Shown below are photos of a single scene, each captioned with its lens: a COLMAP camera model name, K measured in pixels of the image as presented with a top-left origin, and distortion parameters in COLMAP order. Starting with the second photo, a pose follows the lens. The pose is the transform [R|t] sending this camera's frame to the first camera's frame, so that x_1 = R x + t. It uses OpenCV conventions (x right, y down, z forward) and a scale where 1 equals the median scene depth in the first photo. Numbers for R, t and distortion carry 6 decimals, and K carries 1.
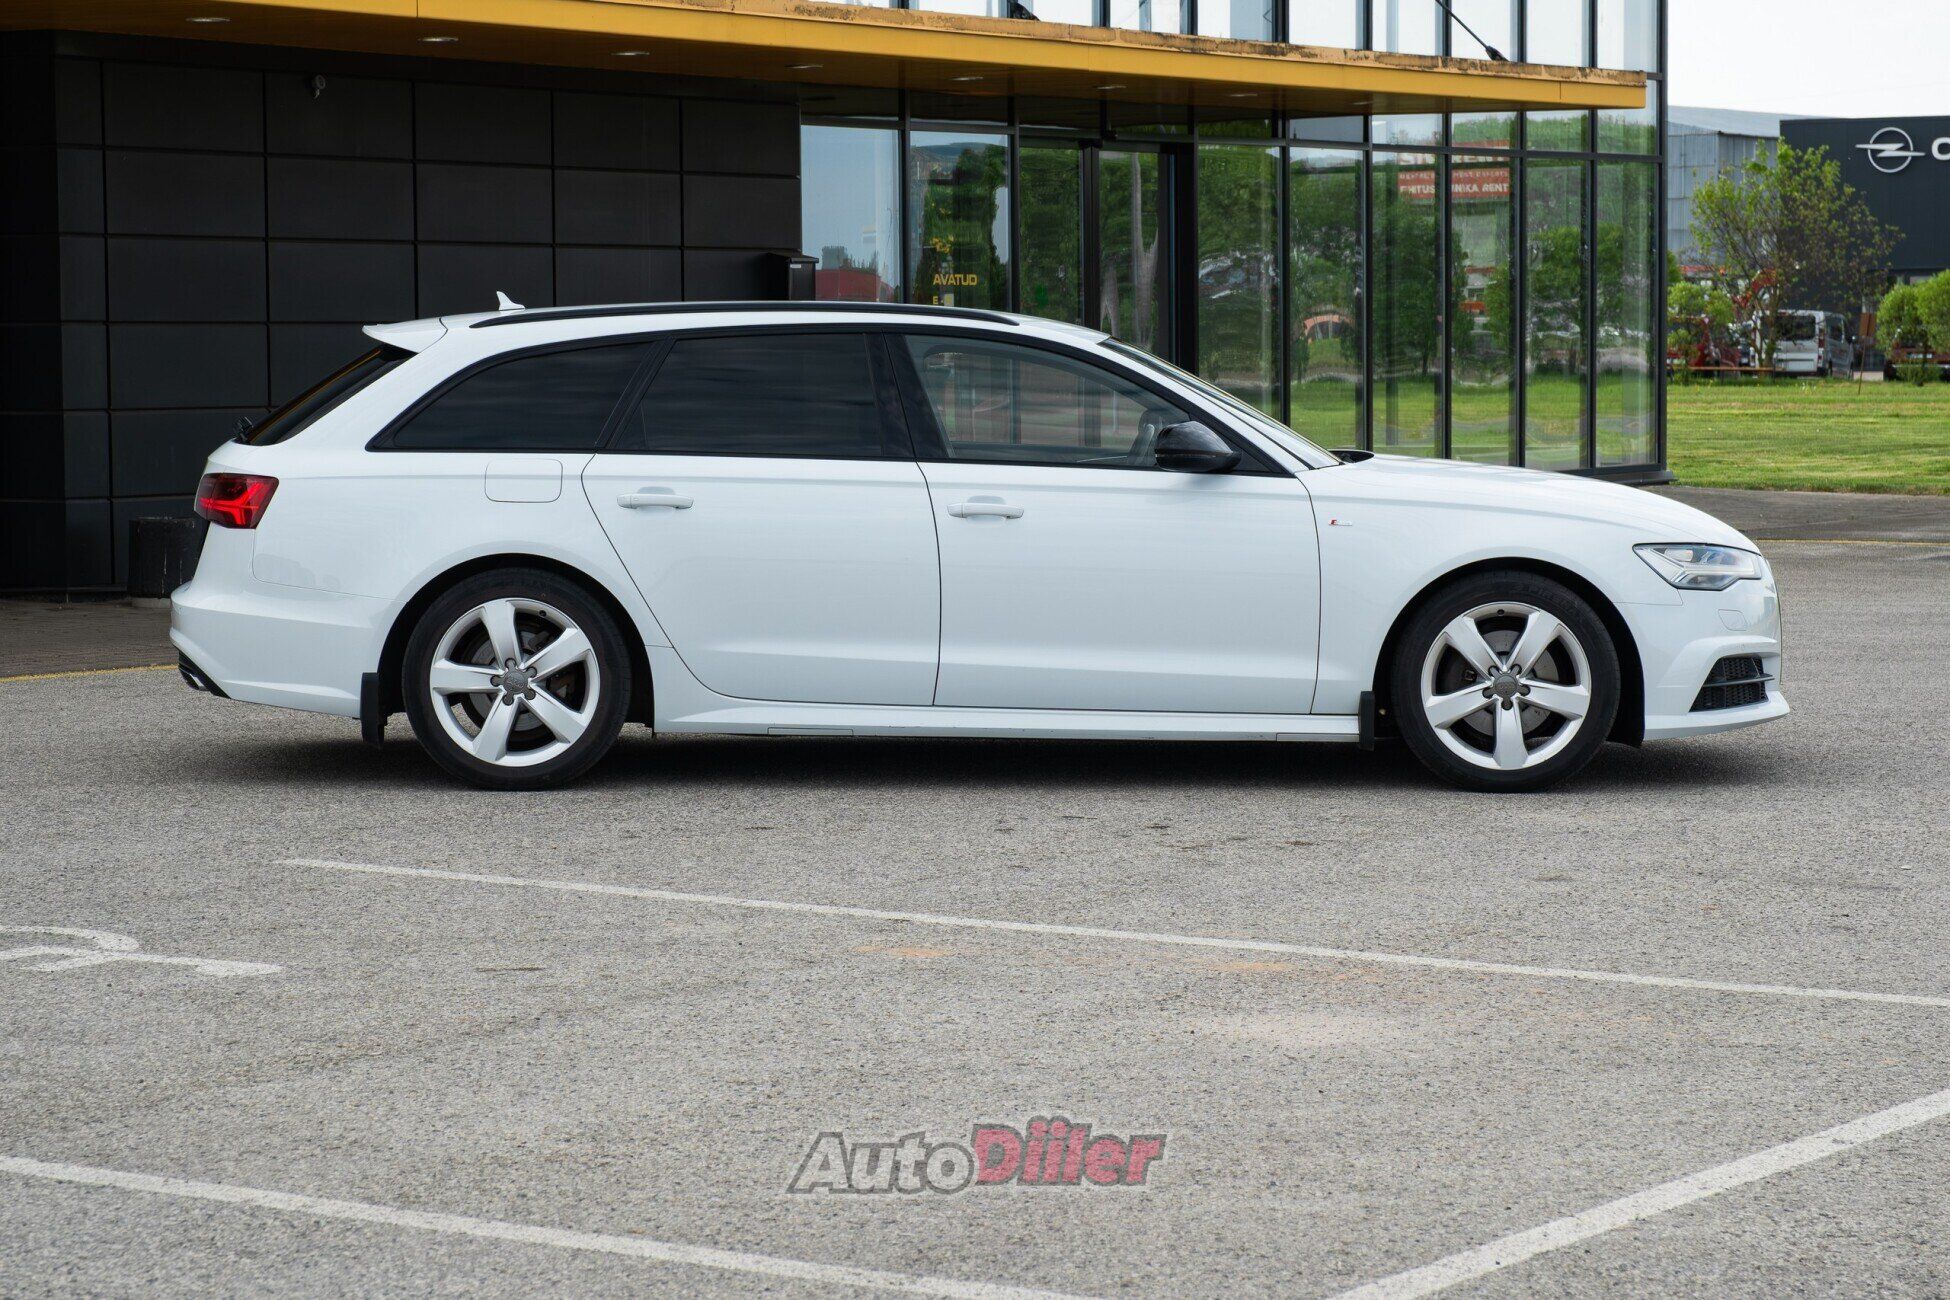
lens RADIAL K [[4831.0, 0, 975.2], [0, 4831.0, 649.0], [0, 0, 1]] dist [-0.024323, 0.000000]
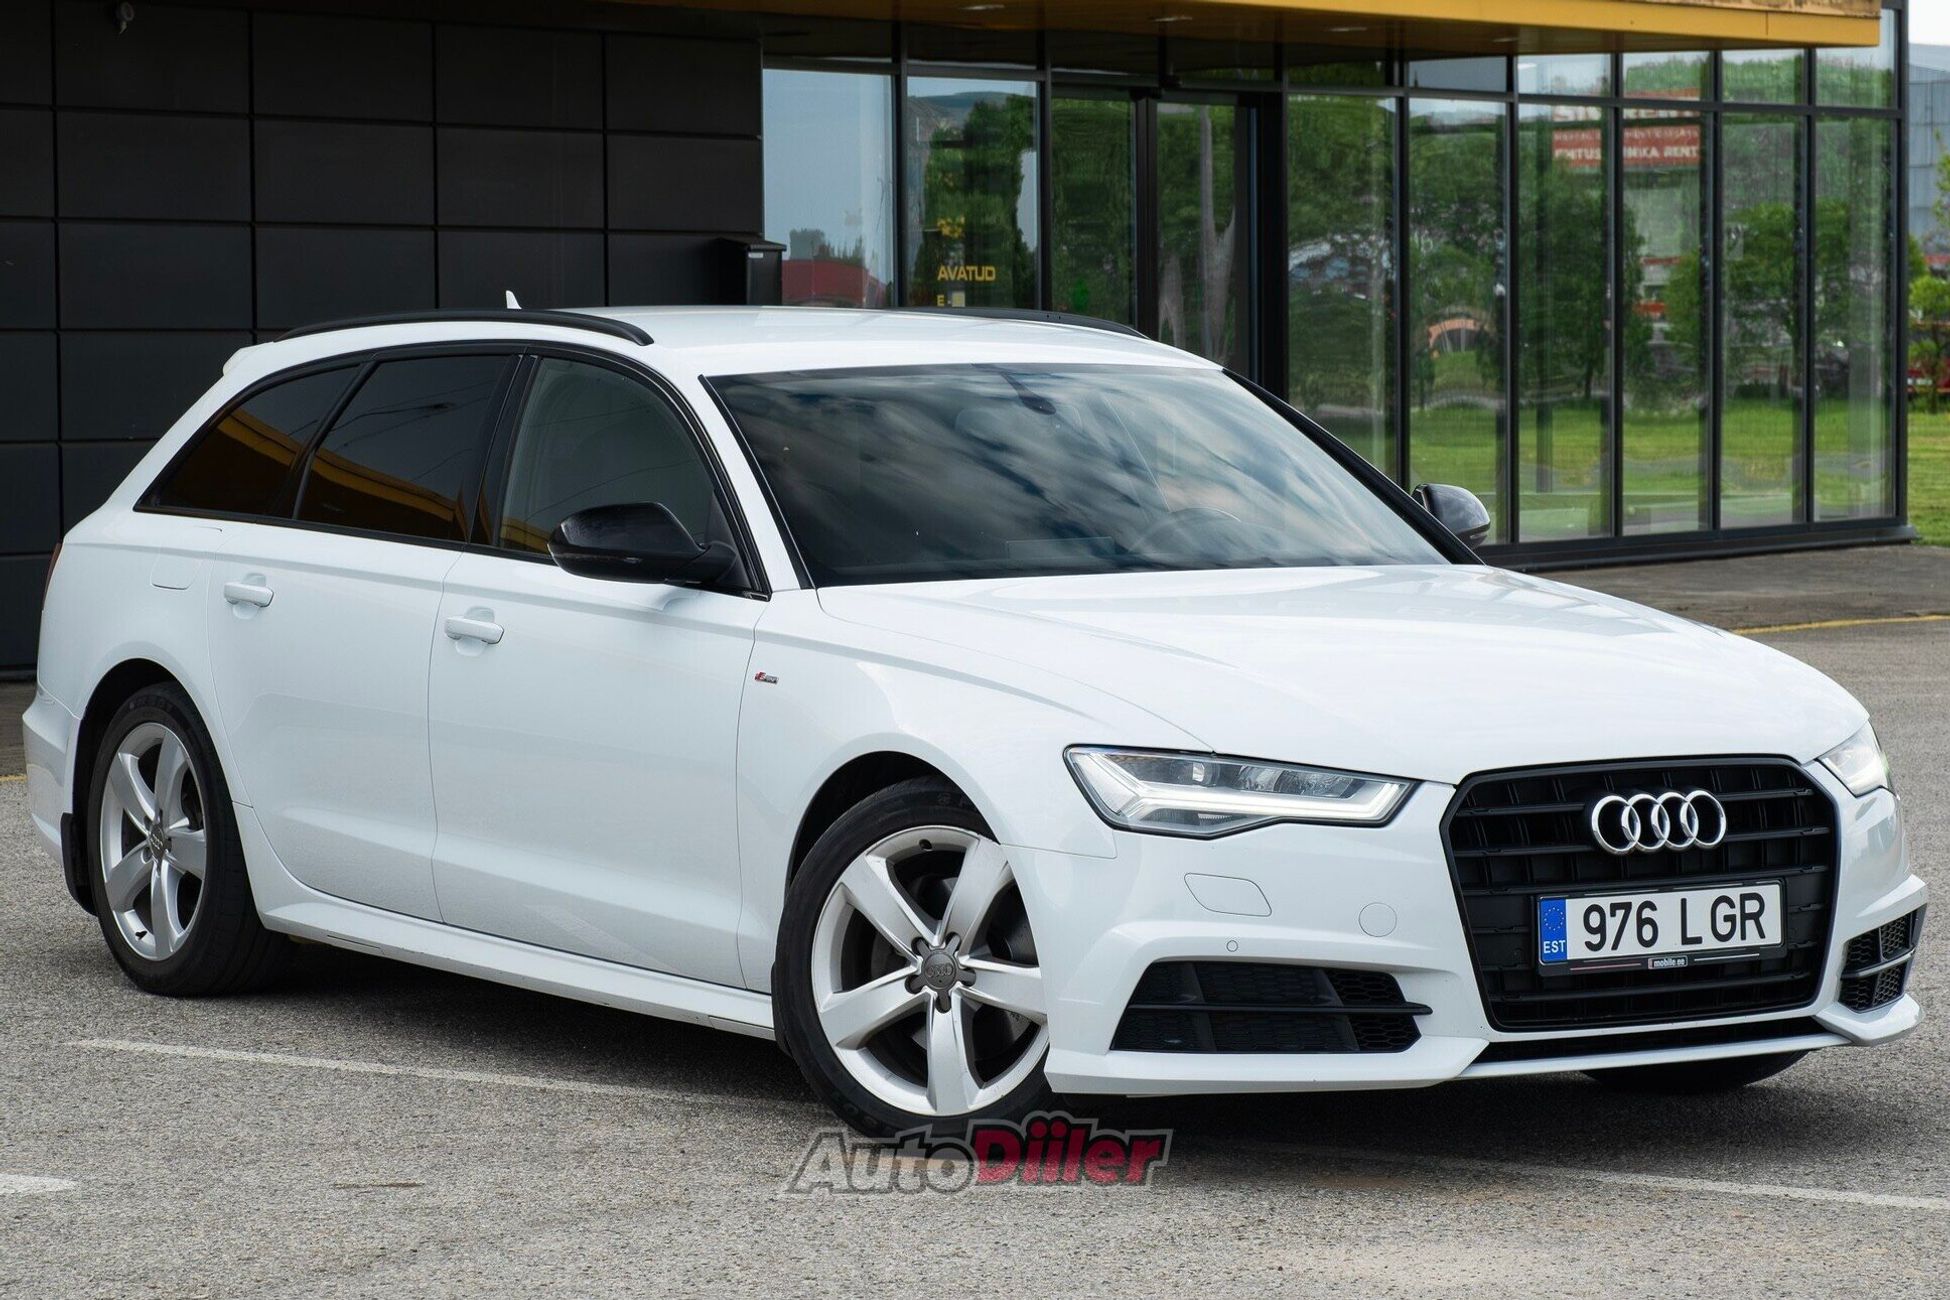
lens RADIAL K [[4831.0, 0, 982.0], [0, 4831.0, 649.4], [0, 0, 1]] dist [-0.024323, 0.000000]
pose [[0.999994, 0.000104, -0.003572, 0.000973], [-0.000183, 0.999753, -0.022221, -0.000801], [0.003568, 0.022221, 0.999747, 0.244658]]
